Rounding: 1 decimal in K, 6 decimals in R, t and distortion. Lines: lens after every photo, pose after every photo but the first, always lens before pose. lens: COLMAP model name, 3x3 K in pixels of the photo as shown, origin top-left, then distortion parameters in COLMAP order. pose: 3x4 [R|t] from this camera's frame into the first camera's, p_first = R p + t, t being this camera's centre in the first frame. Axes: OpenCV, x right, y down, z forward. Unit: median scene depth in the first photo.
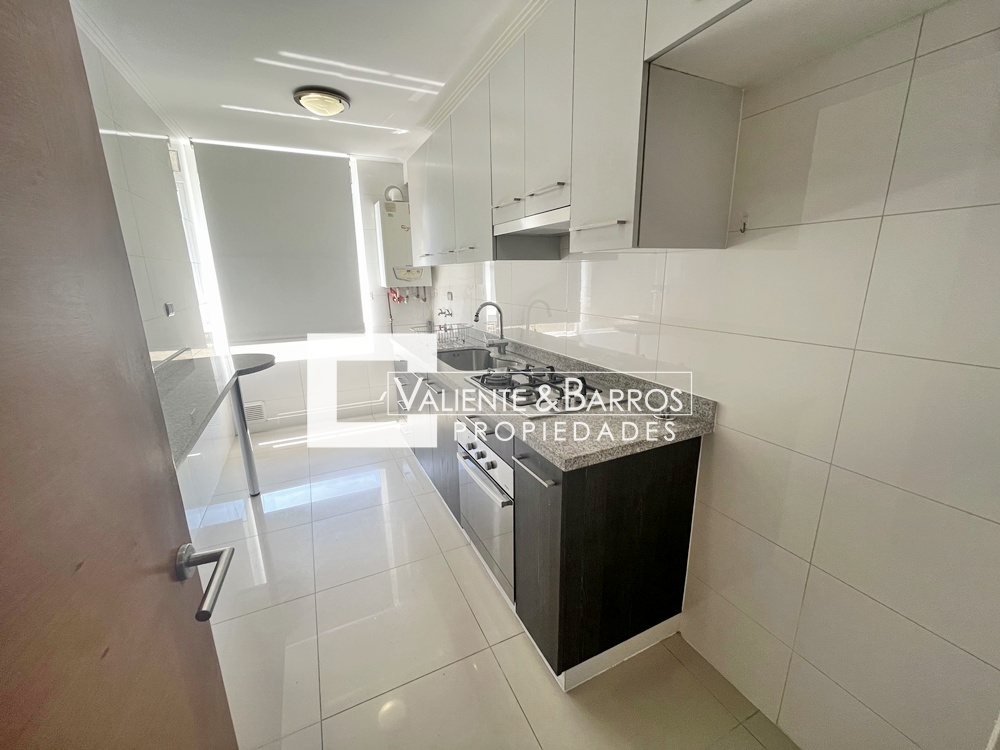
lens RADIAL K [[403.1, 0, 503.2], [0, 403.1, 377.2], [0, 0, 1]] dist [-0.002713, 0.000132]
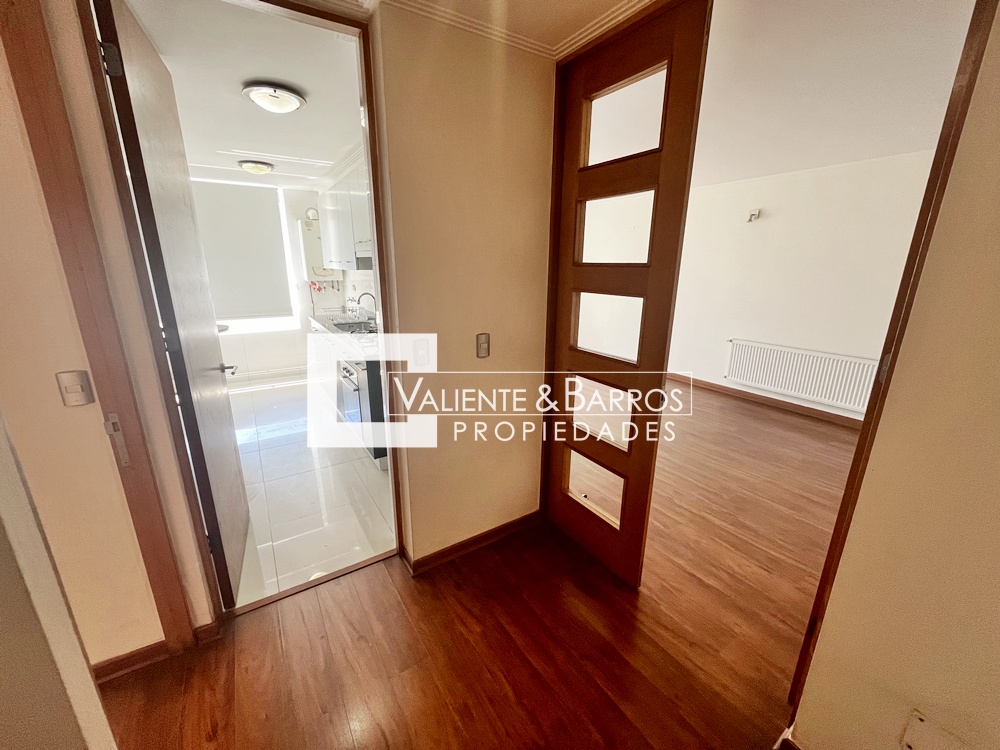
lens RADIAL K [[403.1, 0, 497.0], [0, 403.1, 371.4], [0, 0, 1]] dist [-0.002713, 0.000132]
pose [[0.993690, -0.018360, 0.110652, 0.200212], [0.016733, 0.999738, 0.015615, 0.077641], [-0.110909, -0.013665, 0.993737, -0.459699]]
